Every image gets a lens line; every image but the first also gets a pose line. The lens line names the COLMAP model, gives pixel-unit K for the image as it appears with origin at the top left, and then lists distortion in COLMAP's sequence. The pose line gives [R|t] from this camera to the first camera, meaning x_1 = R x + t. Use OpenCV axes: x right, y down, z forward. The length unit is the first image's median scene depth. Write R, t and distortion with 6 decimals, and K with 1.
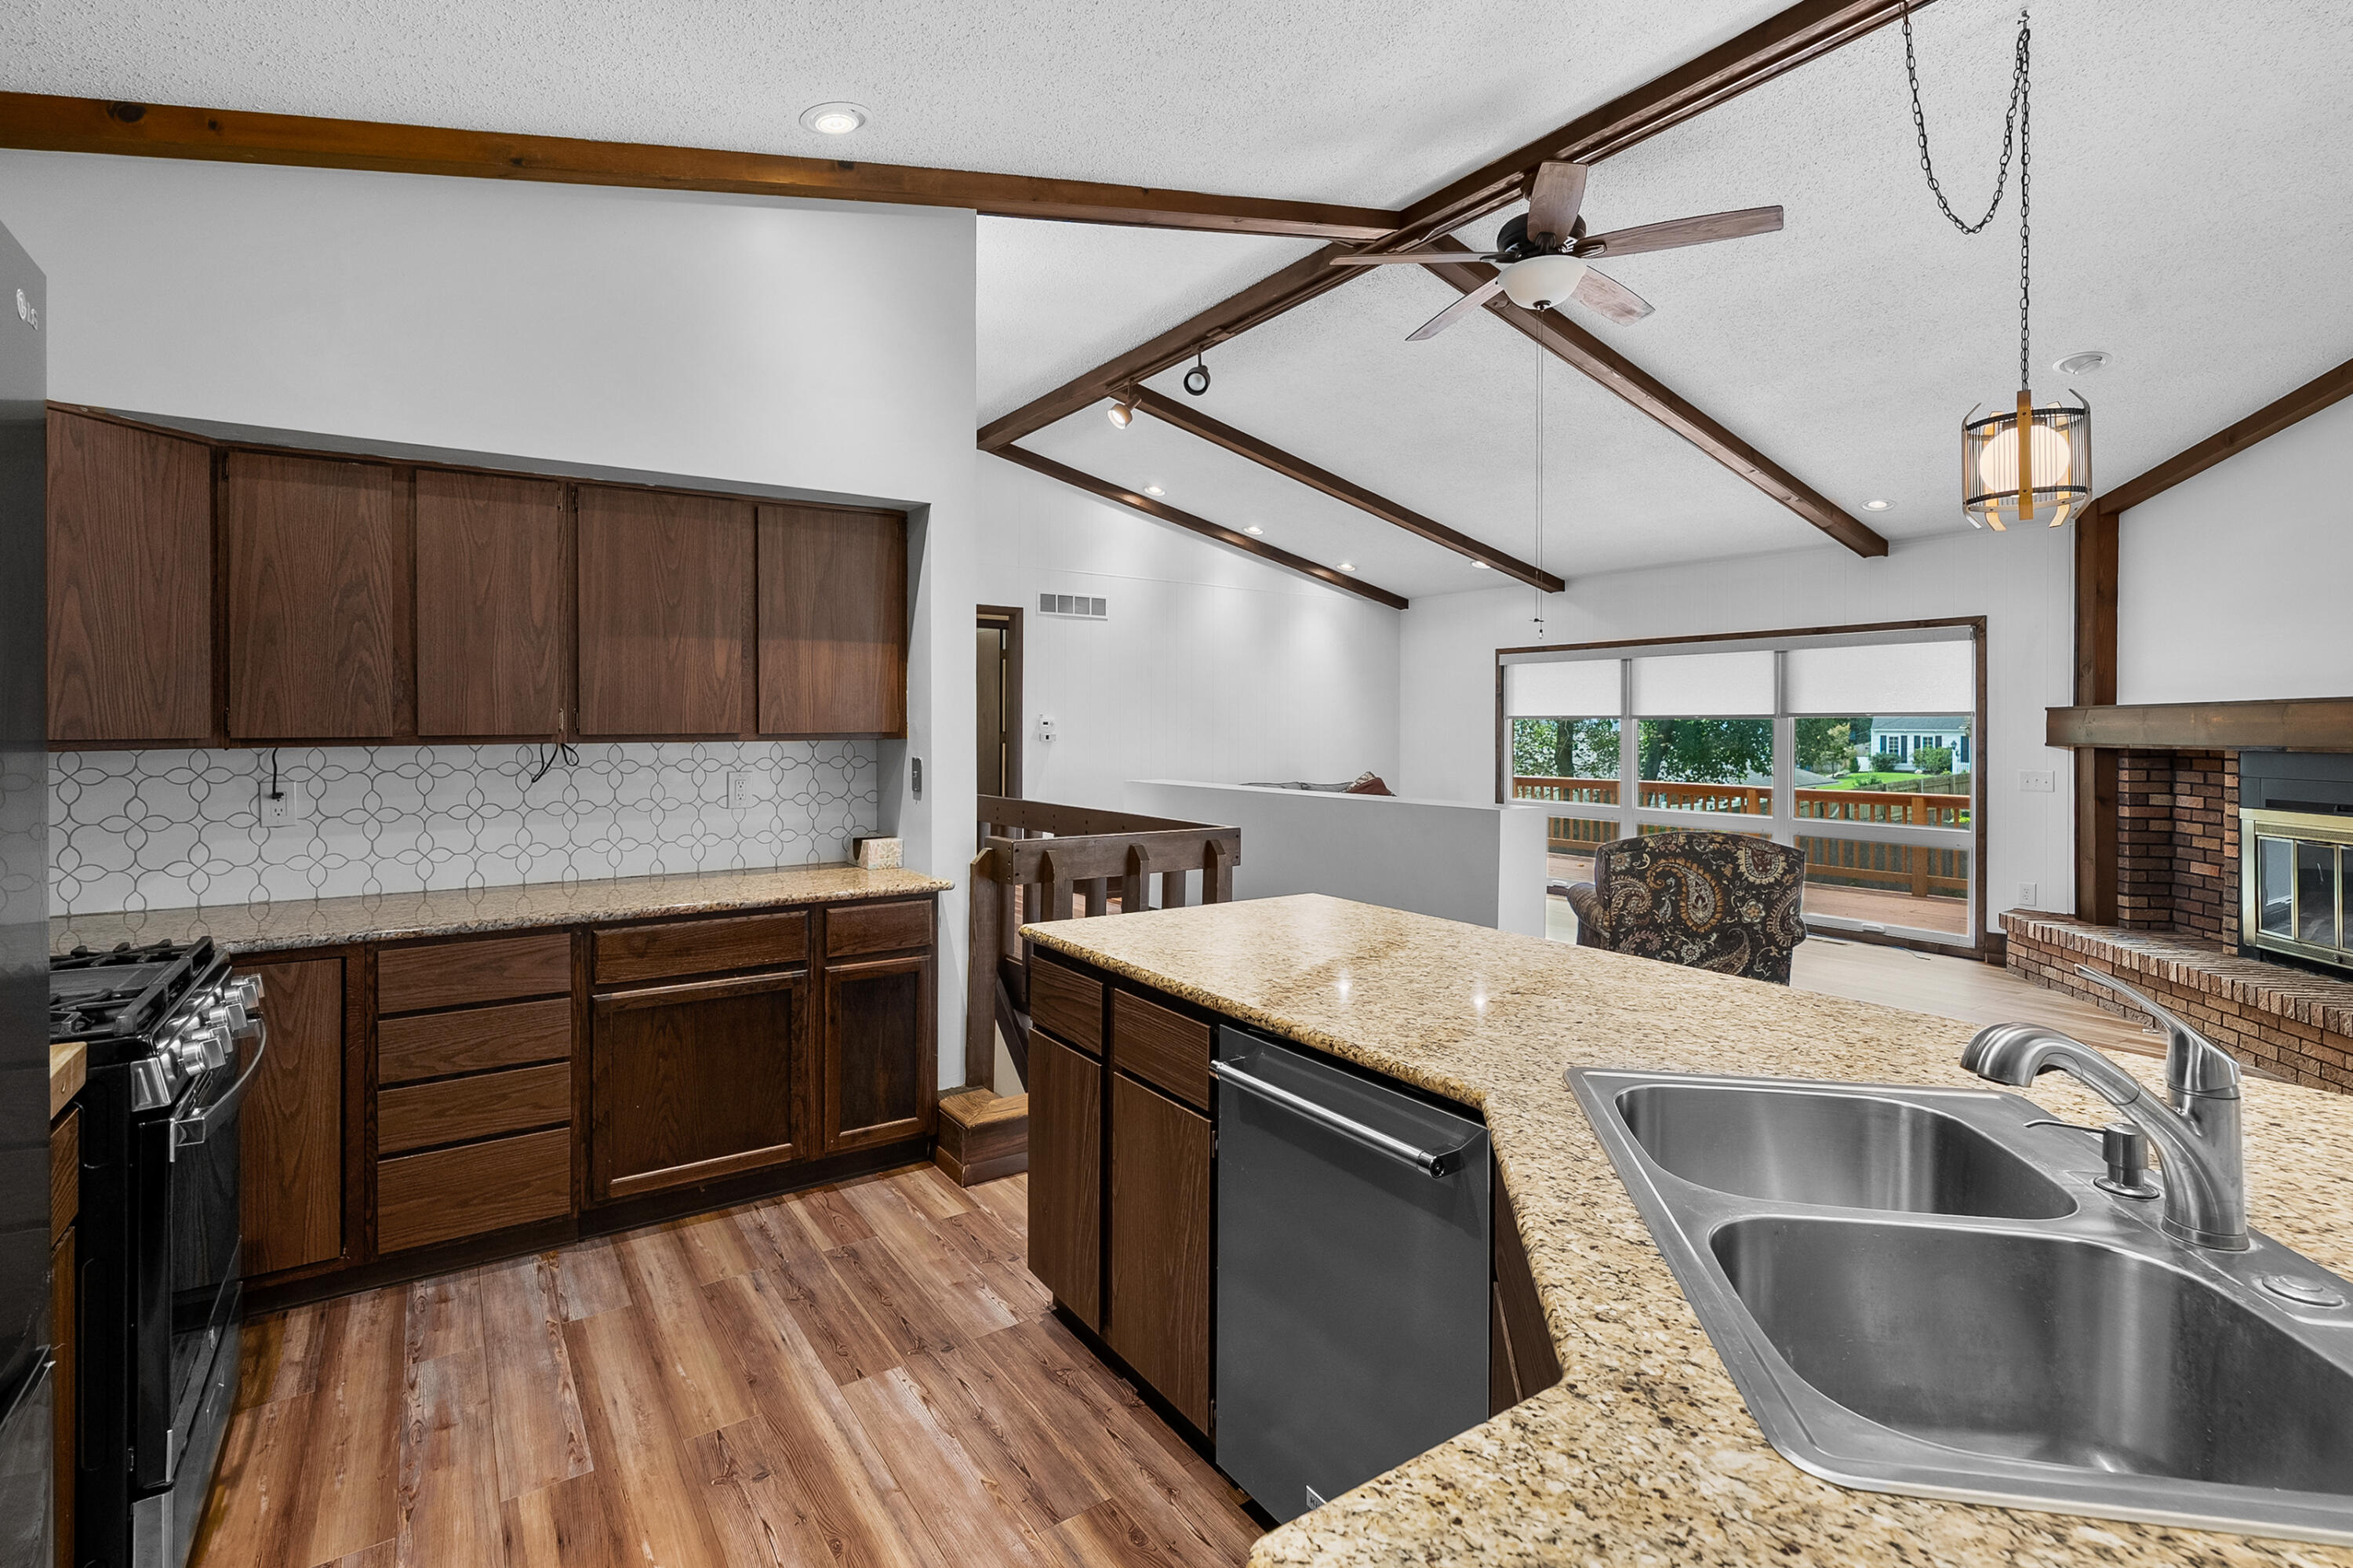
lens RADIAL K [[1085.3, 0, 1187.7], [0, 1085.3, 725.6], [0, 0, 1]] dist [-0.004583, 0.001385]
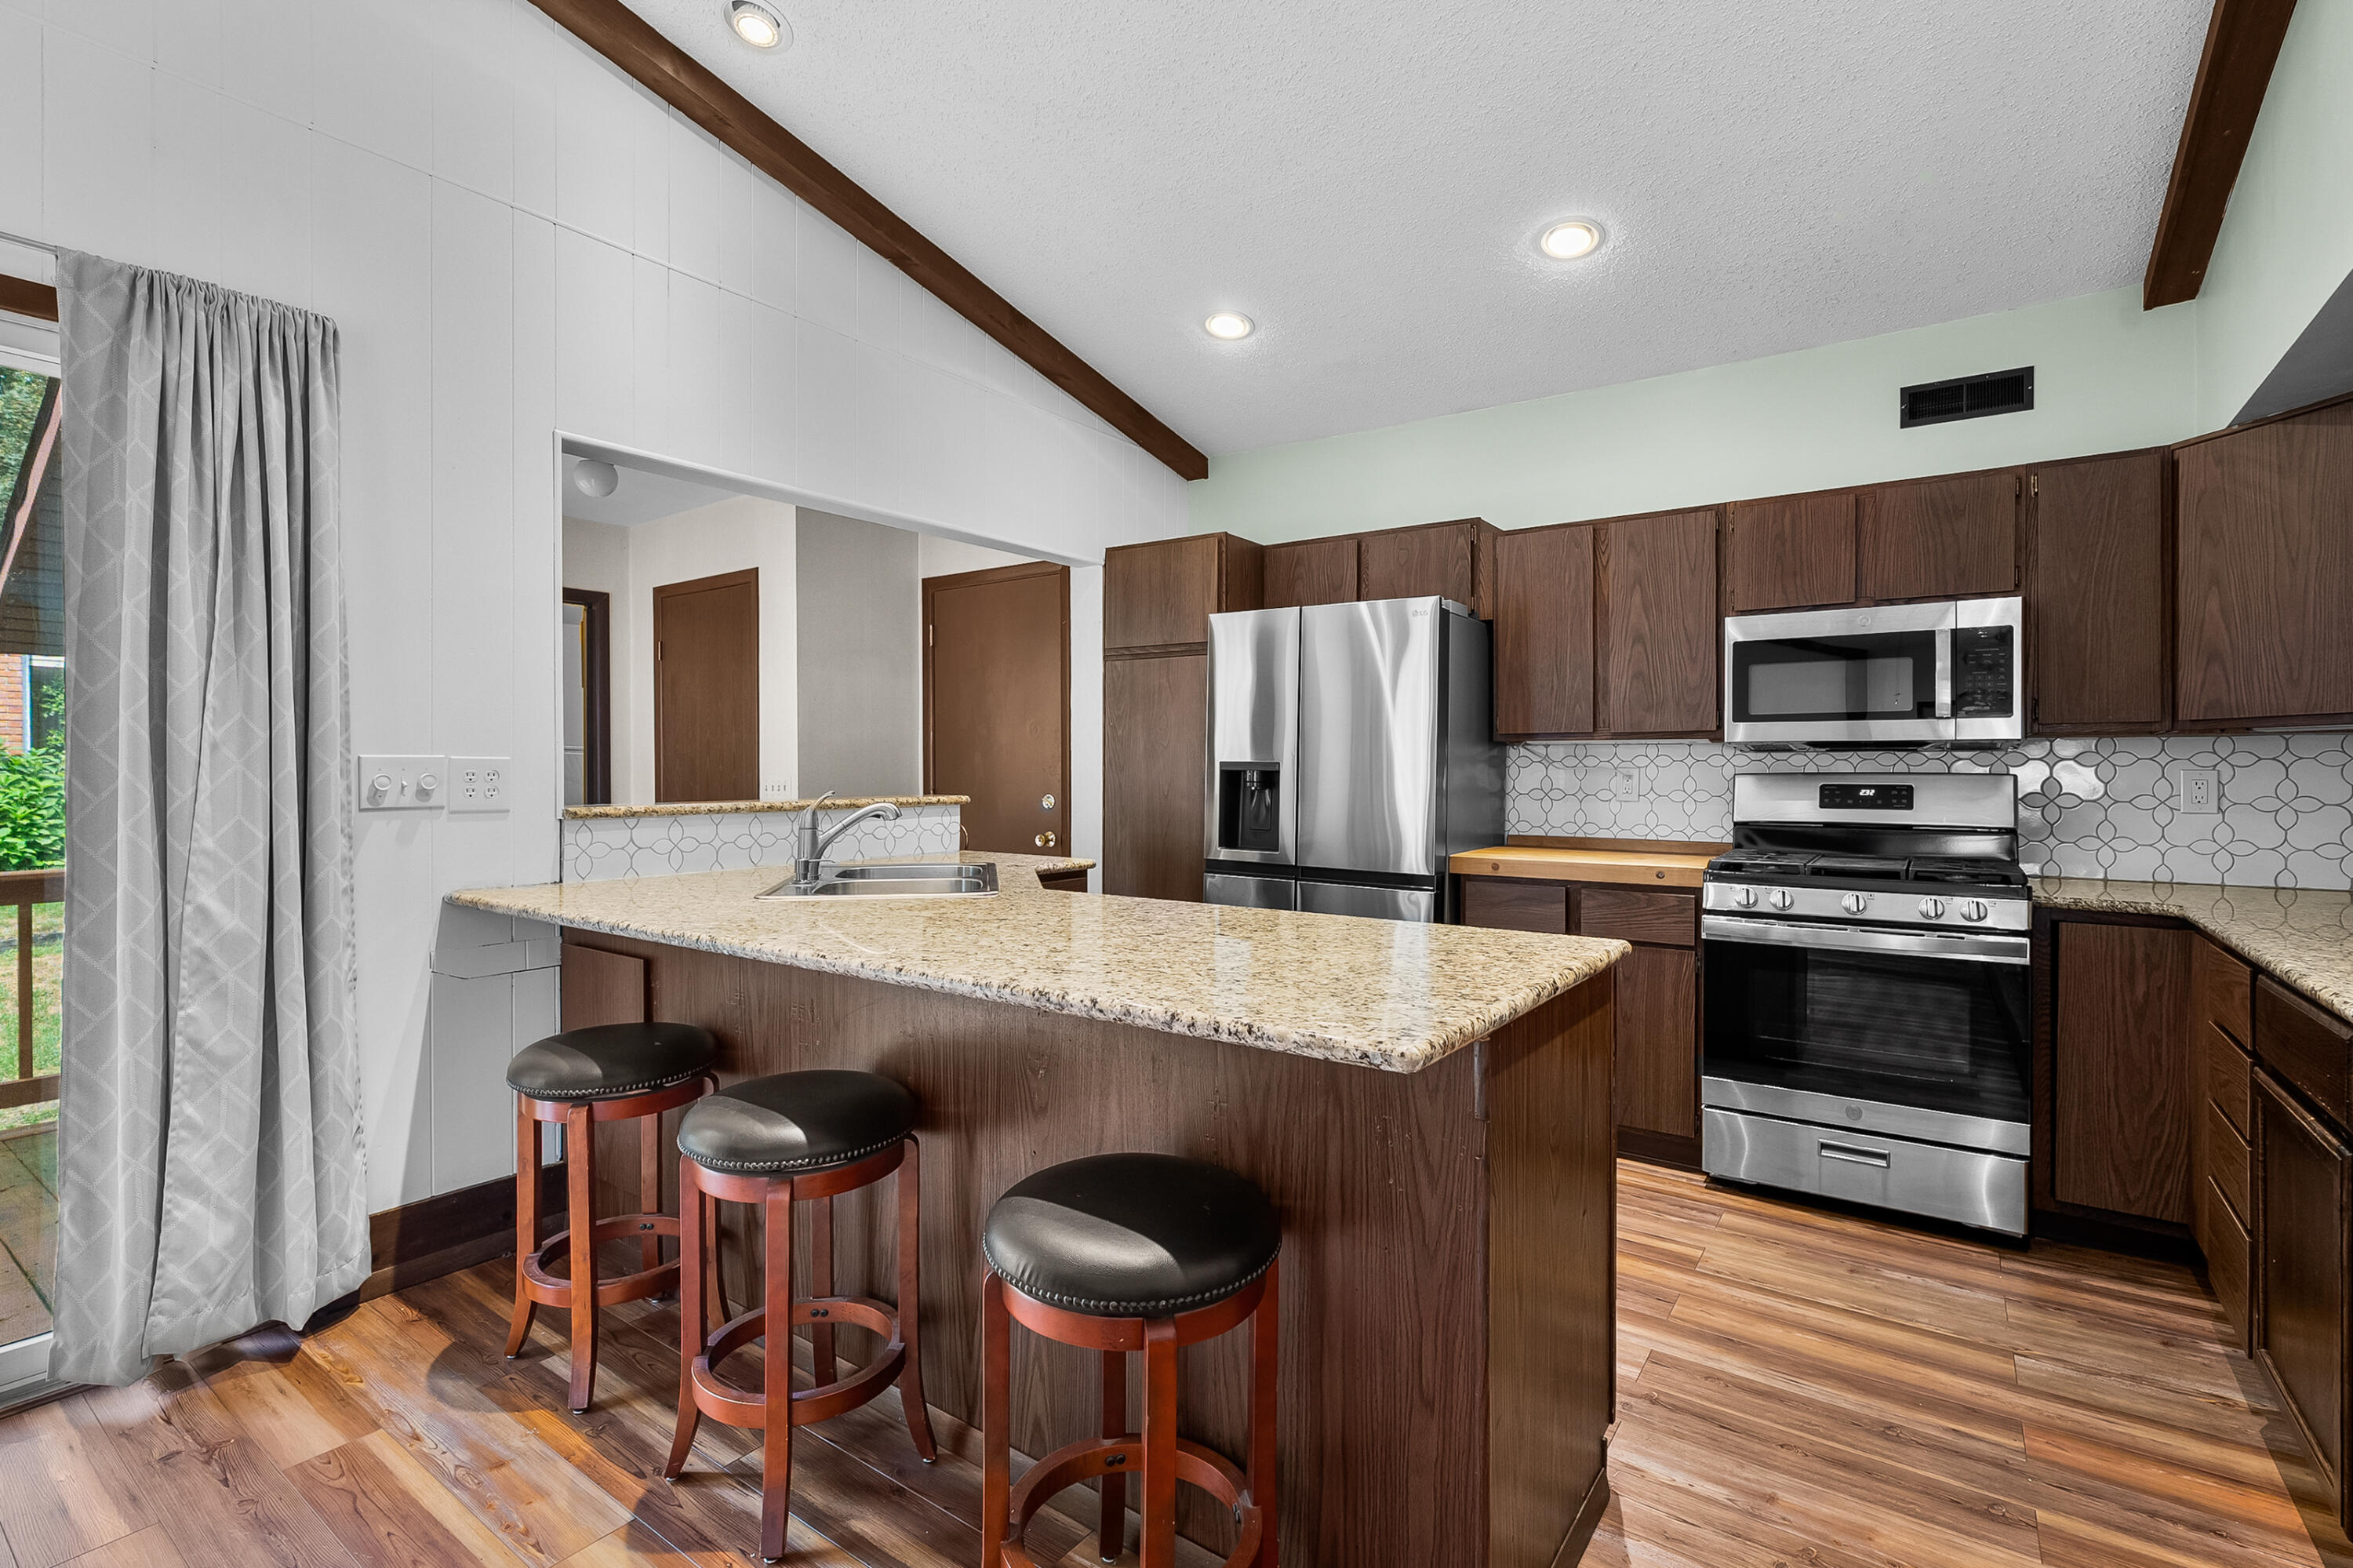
lens RADIAL K [[1085.3, 0, 1156.3], [0, 1085.3, 776.2], [0, 0, 1]] dist [-0.004583, 0.001385]
pose [[-0.946928, -0.002579, -0.321436, 0.210646], [-0.003781, 0.999988, 0.003114, 0.037733], [0.321424, 0.004164, -0.946926, 0.869200]]
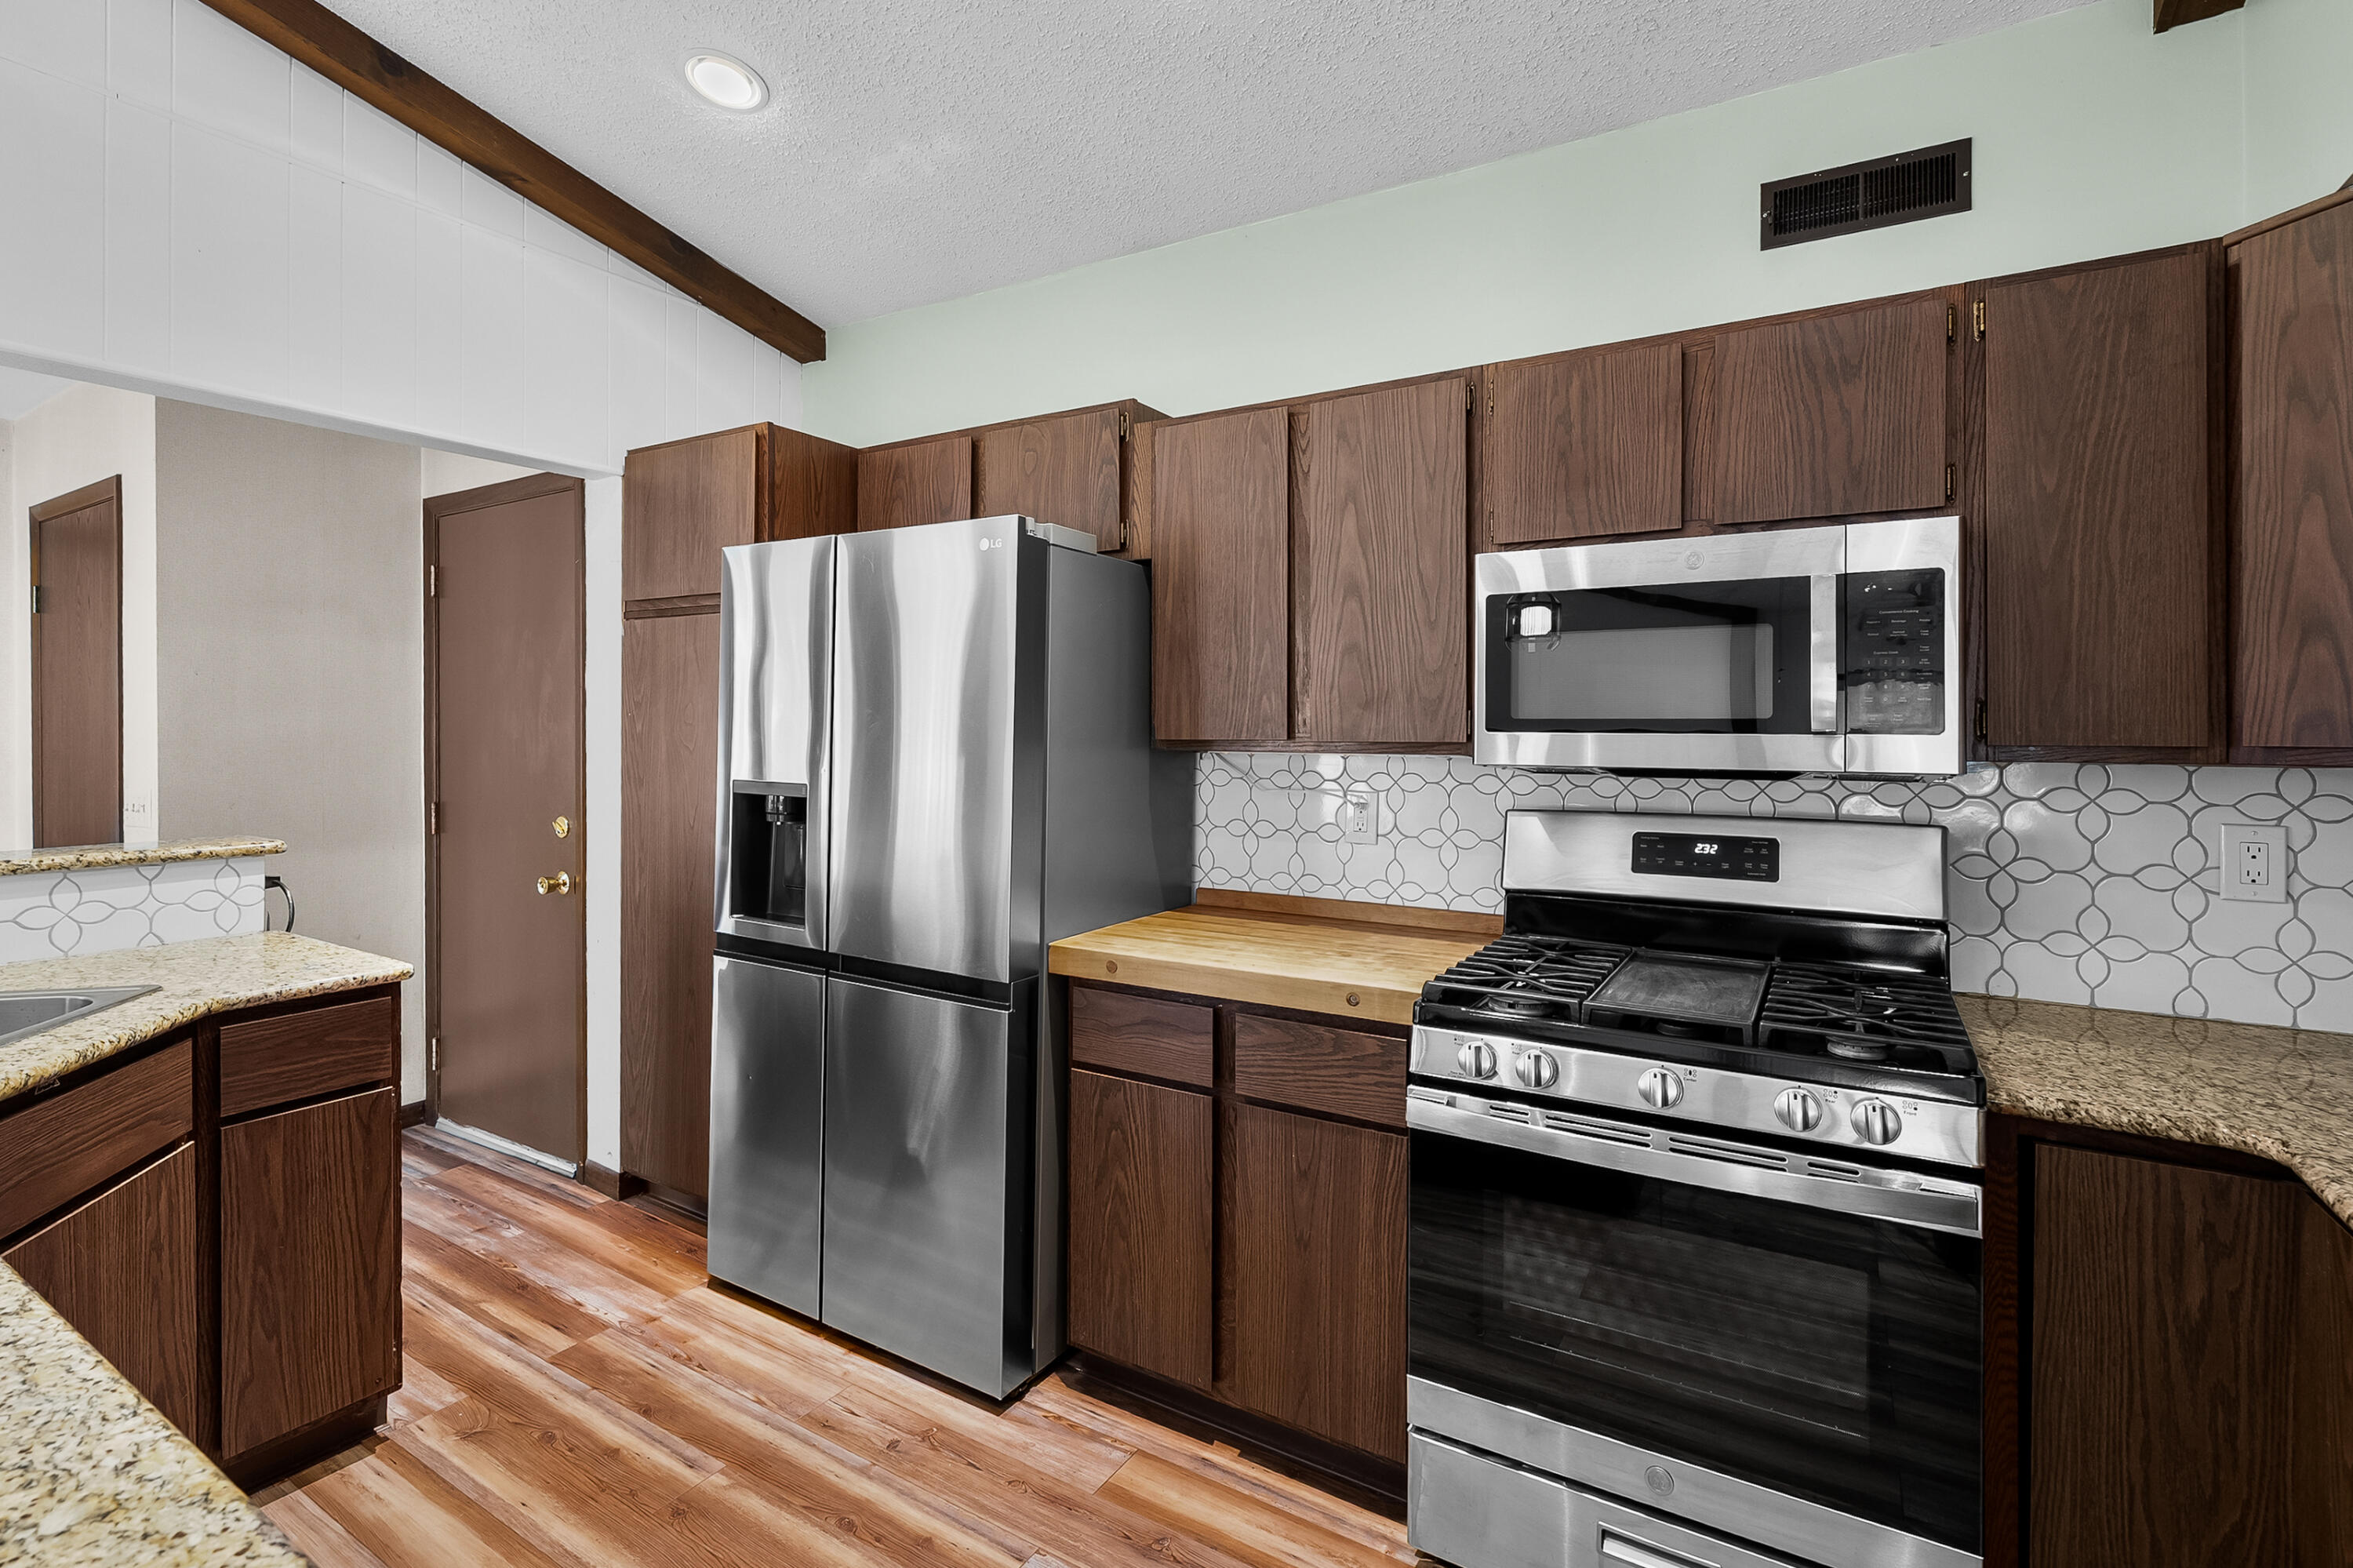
lens RADIAL K [[1085.3, 0, 1157.8], [0, 1085.3, 731.9], [0, 0, 1]] dist [-0.004583, 0.001385]
pose [[-0.925925, -0.005319, -0.377671, -0.112074], [-0.005685, 0.999984, -0.000146, 0.002618], [0.377666, 0.002011, -0.925940, 0.650305]]
